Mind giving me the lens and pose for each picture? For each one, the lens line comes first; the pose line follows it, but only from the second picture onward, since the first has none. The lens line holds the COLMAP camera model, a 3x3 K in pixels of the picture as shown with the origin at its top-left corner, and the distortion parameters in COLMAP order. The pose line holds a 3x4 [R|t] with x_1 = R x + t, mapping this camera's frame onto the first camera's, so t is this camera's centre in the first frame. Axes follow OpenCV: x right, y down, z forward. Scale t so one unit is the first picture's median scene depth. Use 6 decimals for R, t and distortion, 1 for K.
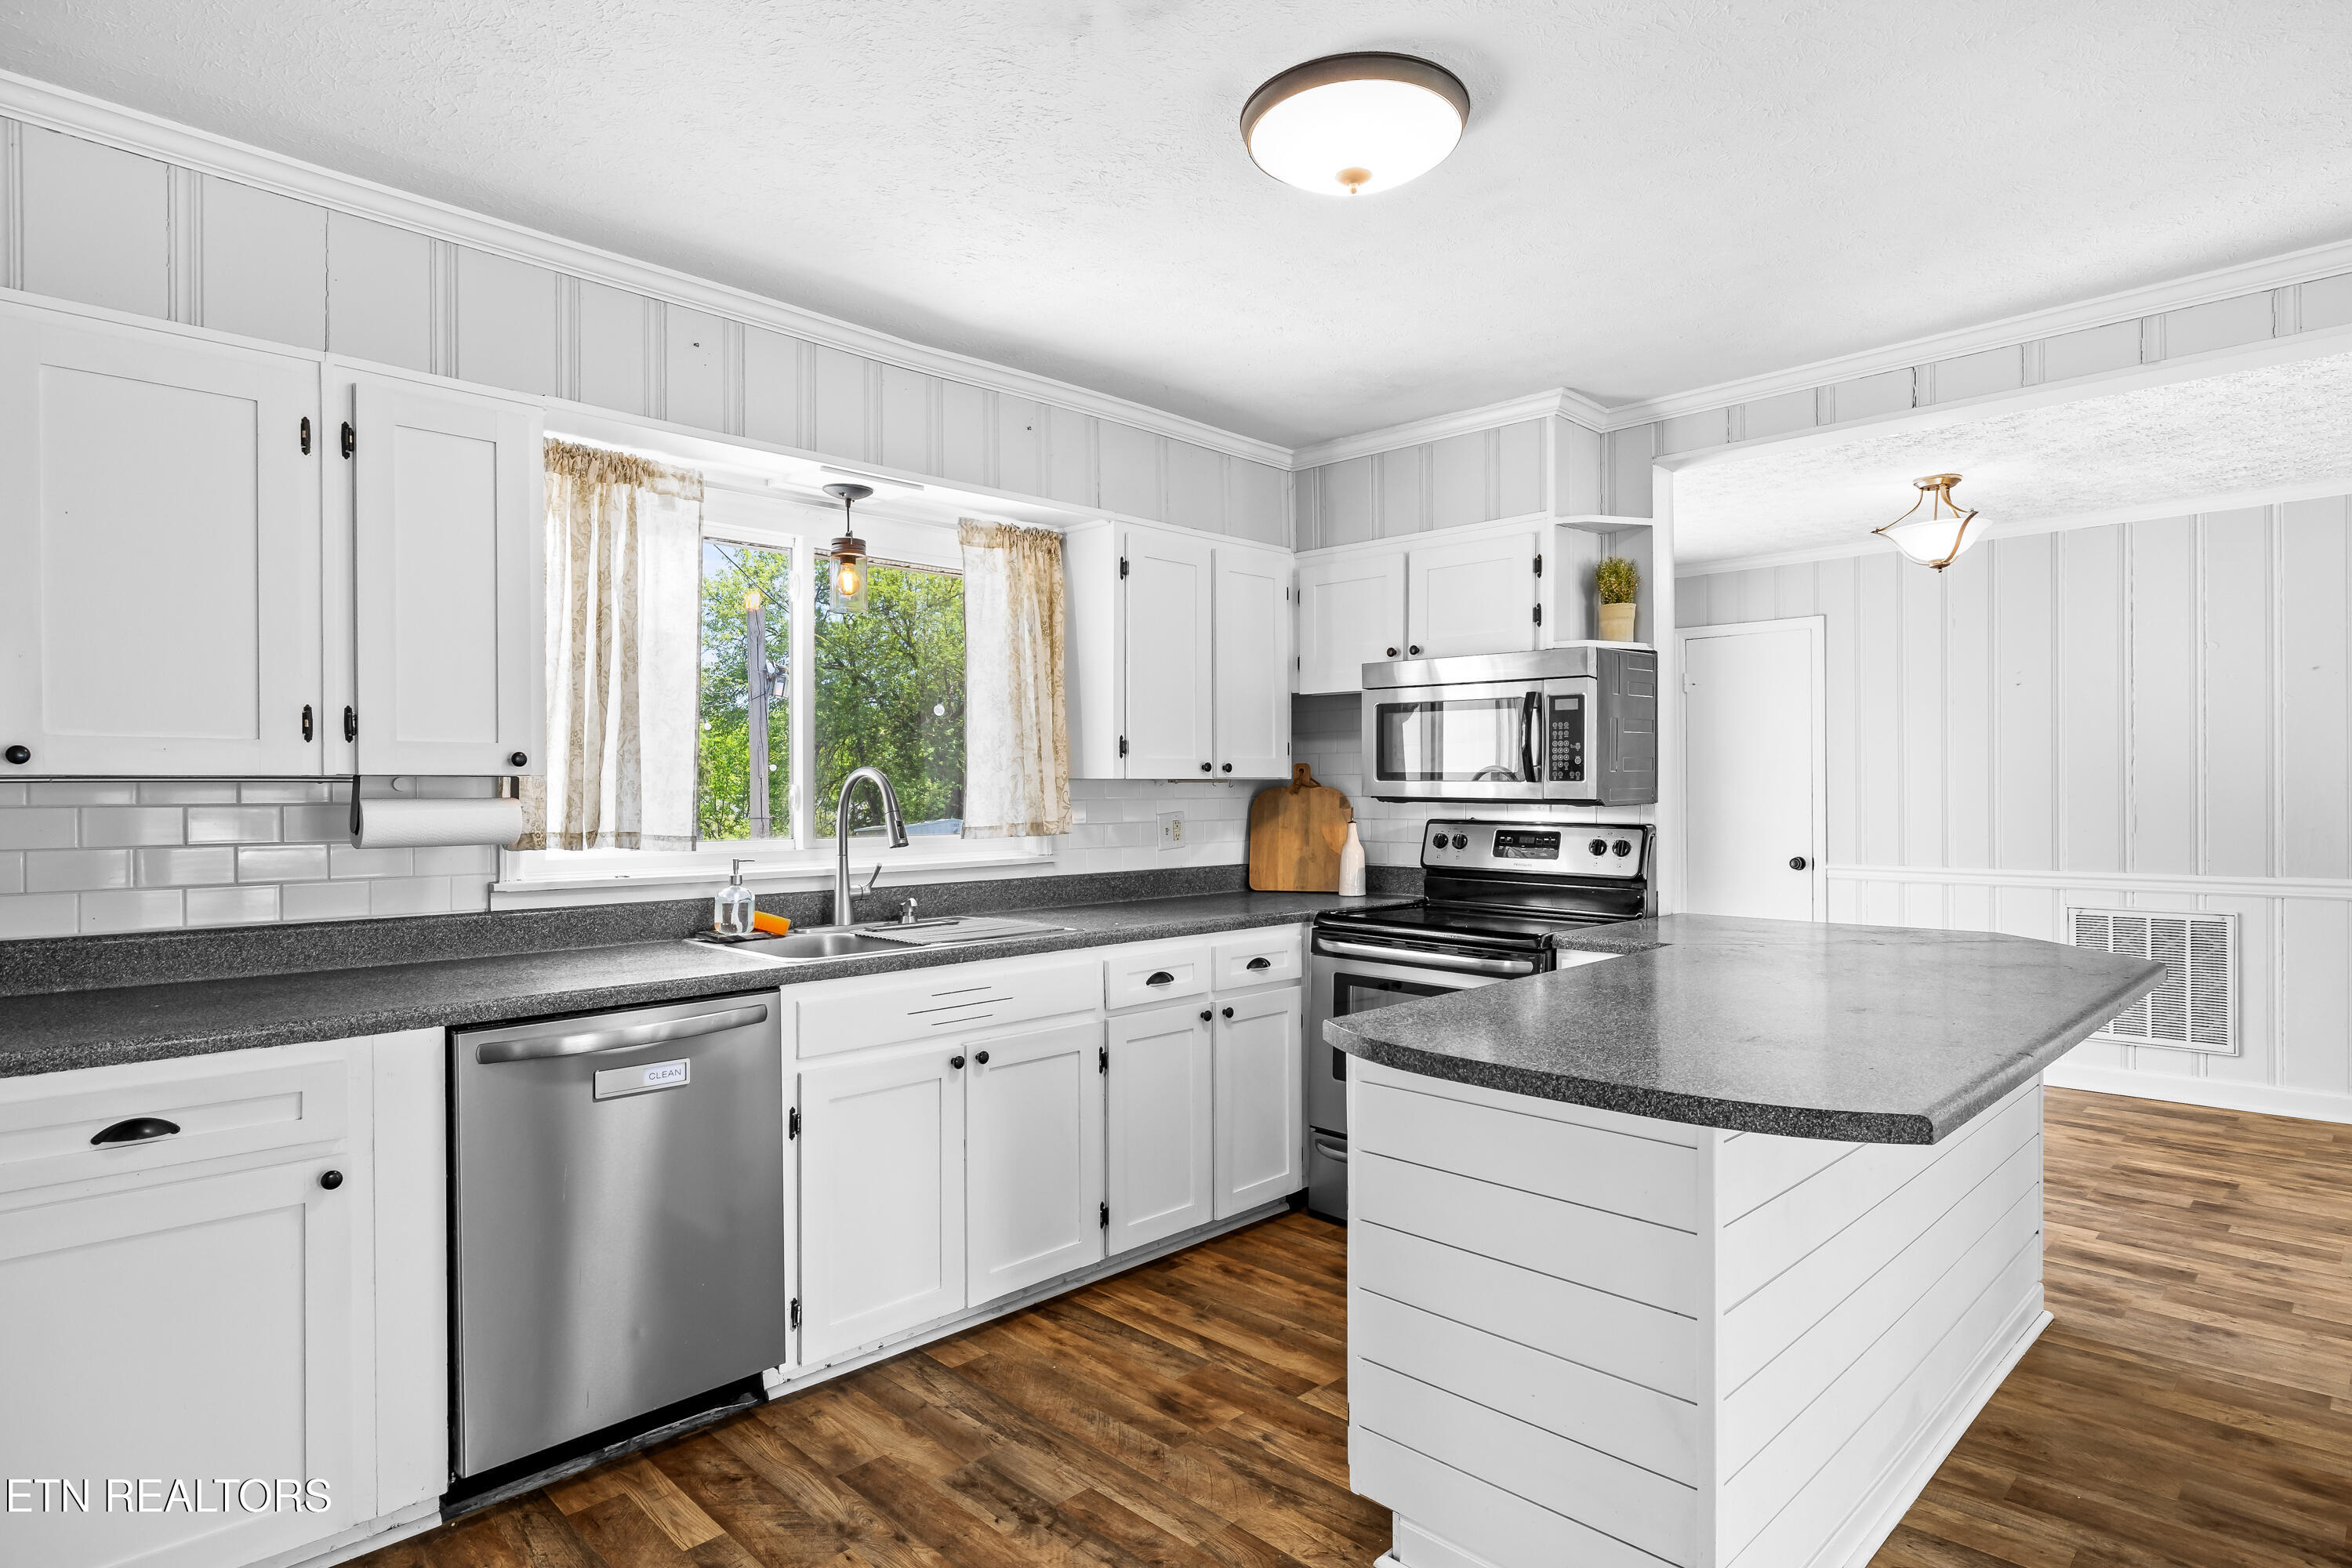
lens RADIAL K [[1257.6, 0, 1160.7], [0, 1257.6, 790.8], [0, 0, 1]] dist [-0.006723, 0.001262]
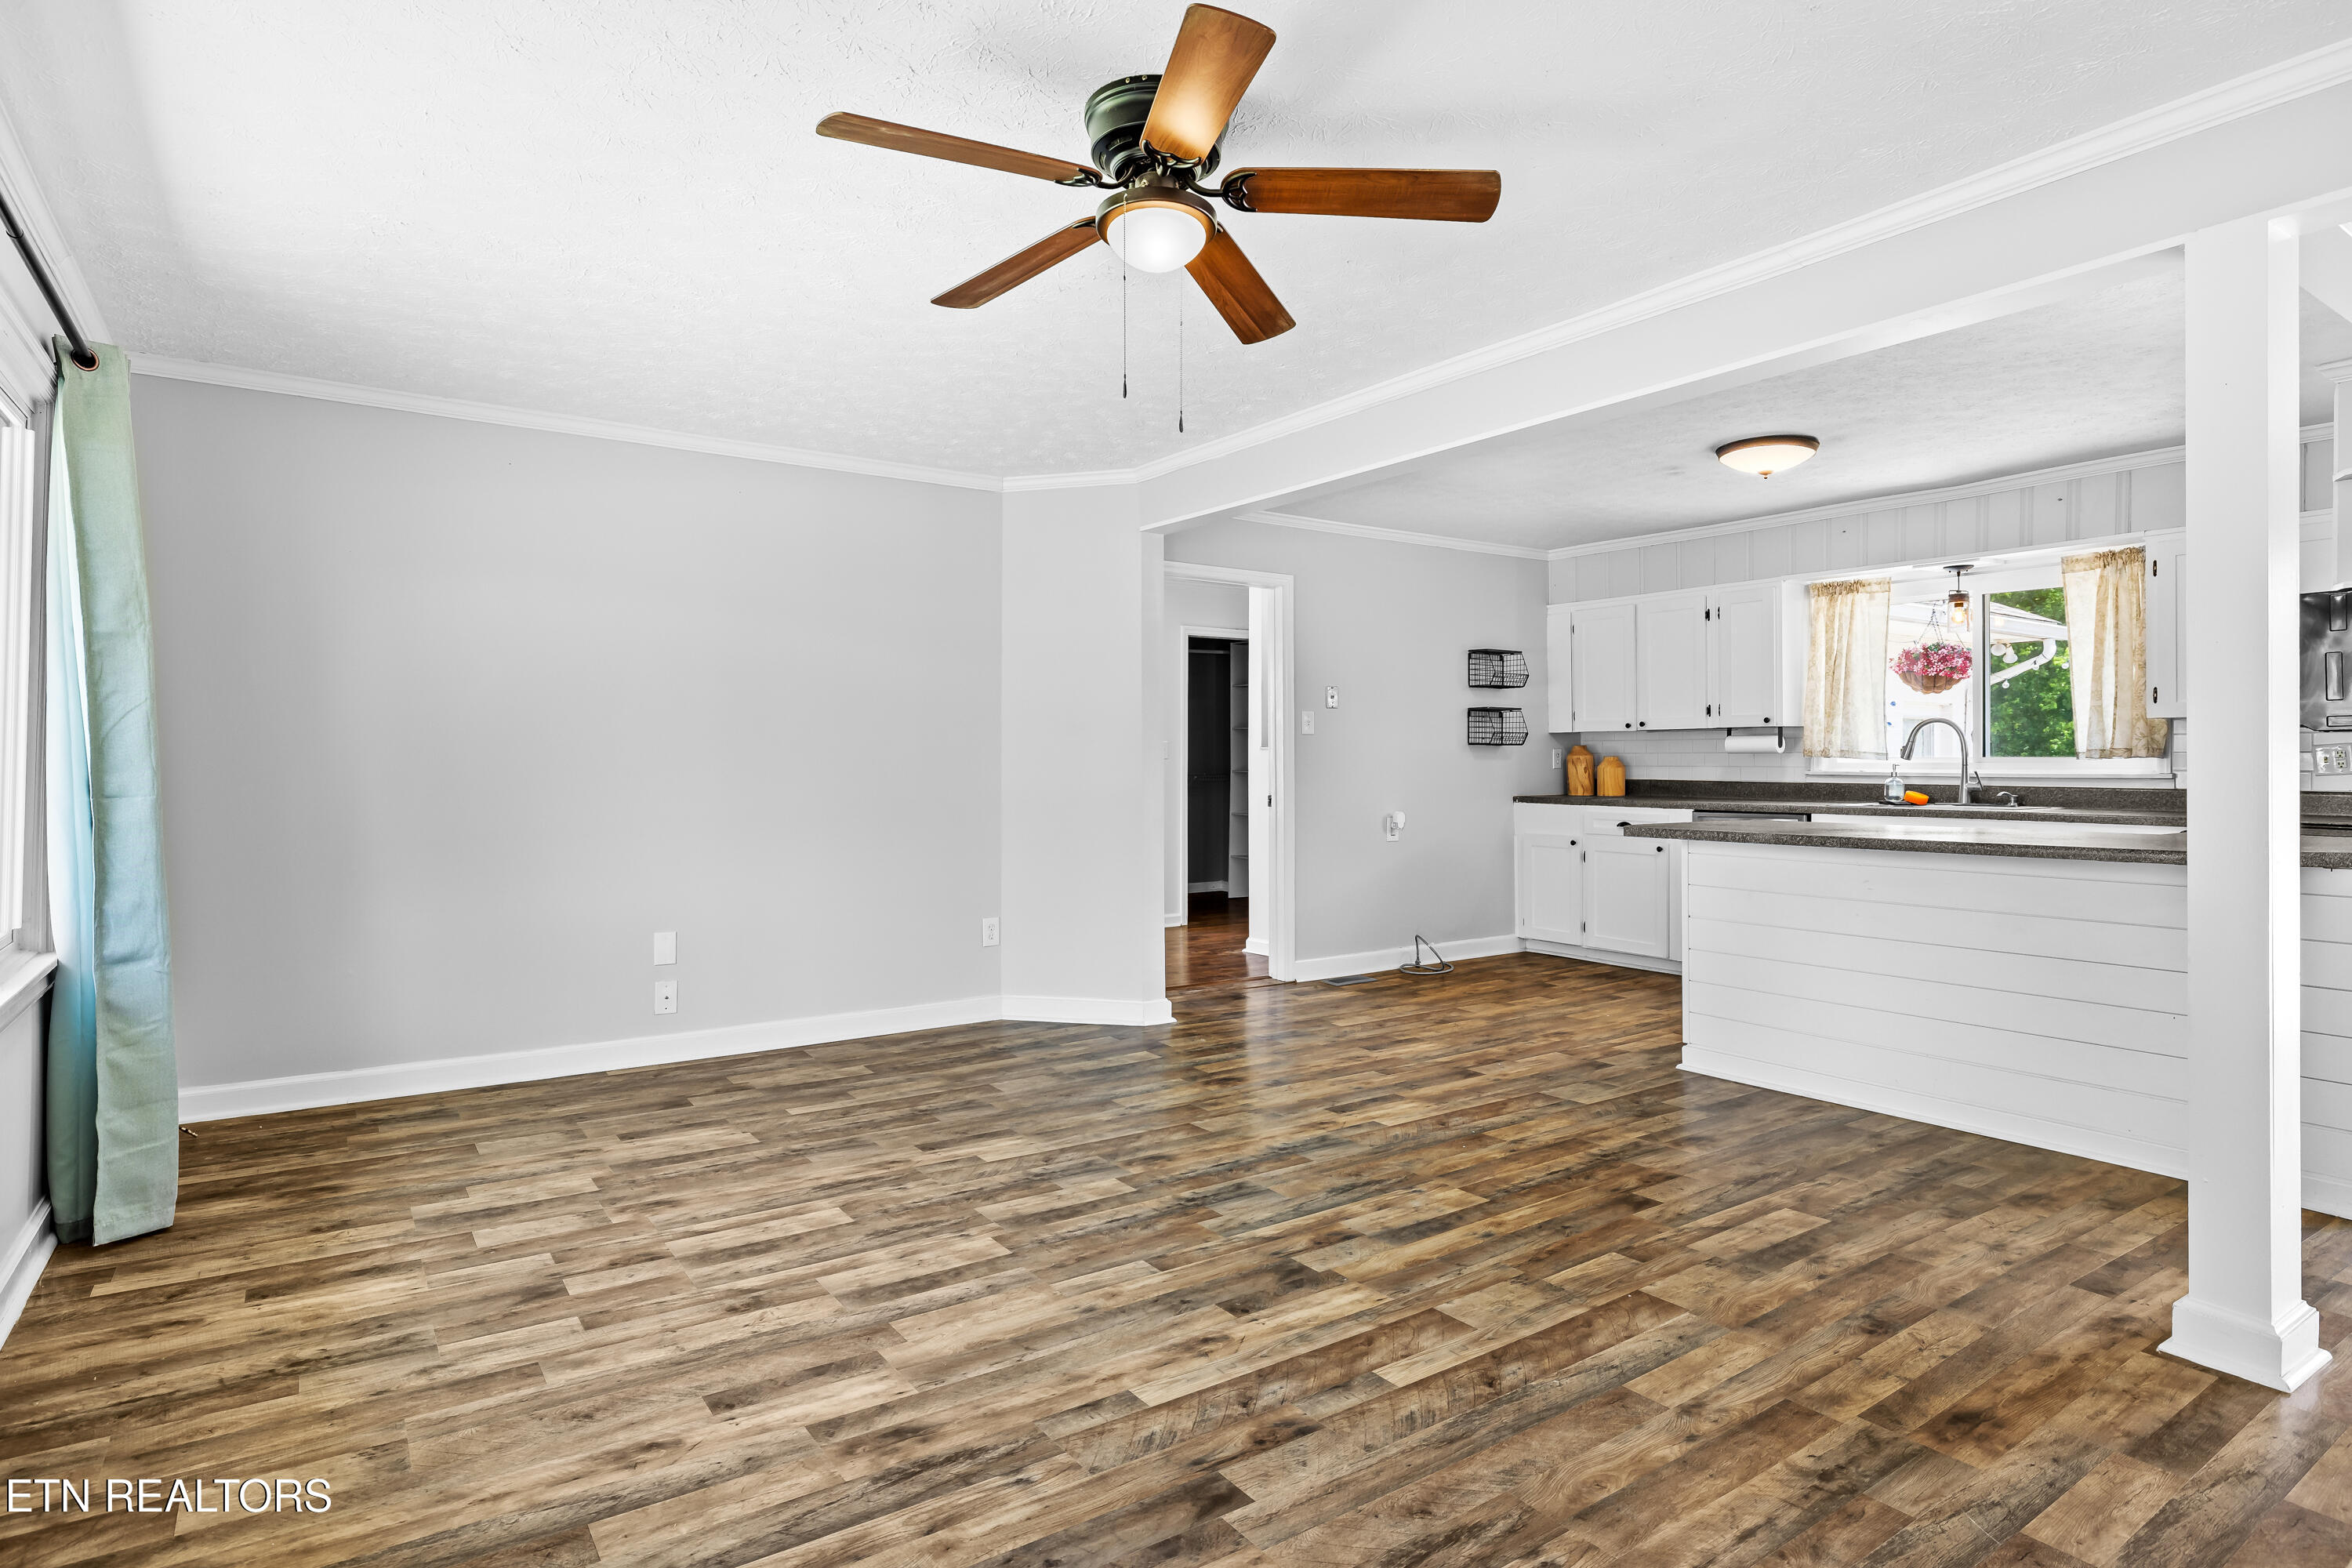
lens RADIAL K [[1257.6, 0, 1169.0], [0, 1257.6, 762.6], [0, 0, 1]] dist [-0.006723, 0.001262]
pose [[-0.188370, 0.005287, -0.982084, 1.741123], [-0.000649, 0.999985, 0.005508, 0.036629], [0.982098, 0.001675, -0.188364, 0.208616]]
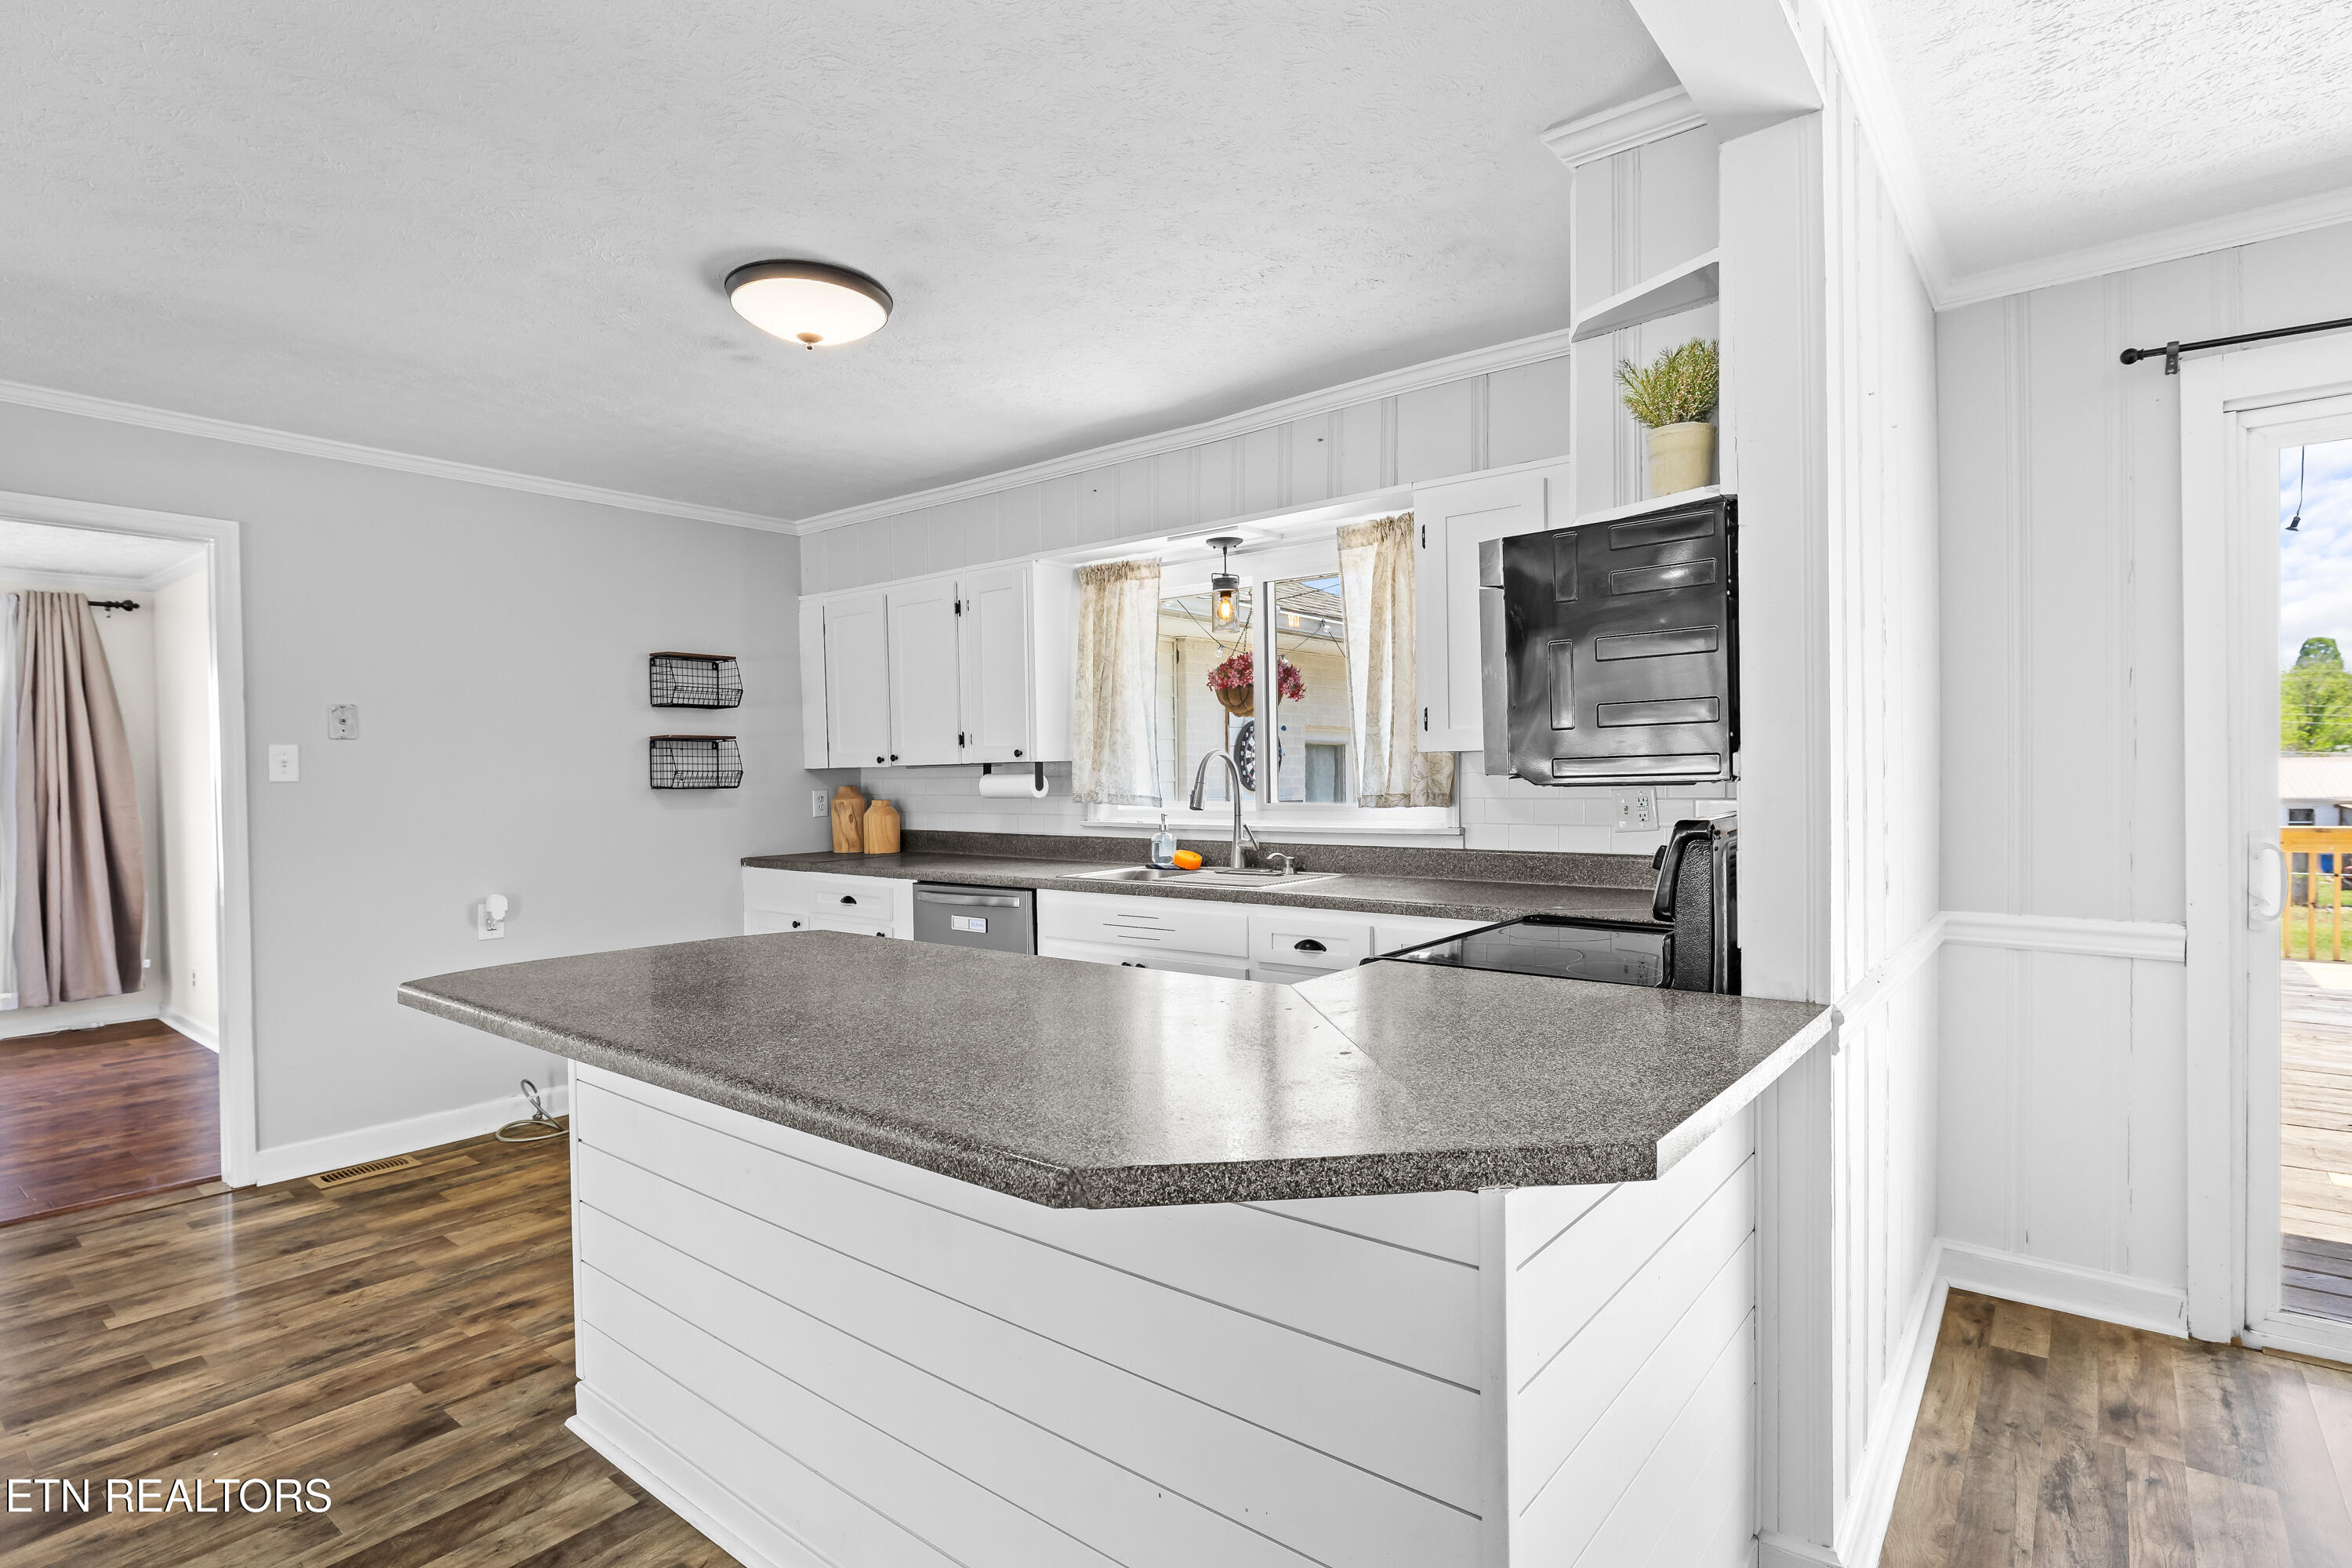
lens RADIAL K [[1151.6, 0, 1177.6], [0, 1151.6, 792.6], [0, 0, 1]] dist [0.003655, 0.000166]
pose [[0.108193, 0.018884, -0.993951, 0.944816], [0.013241, 0.999704, 0.020435, 0.000524], [0.994042, -0.015372, 0.107911, 0.800988]]
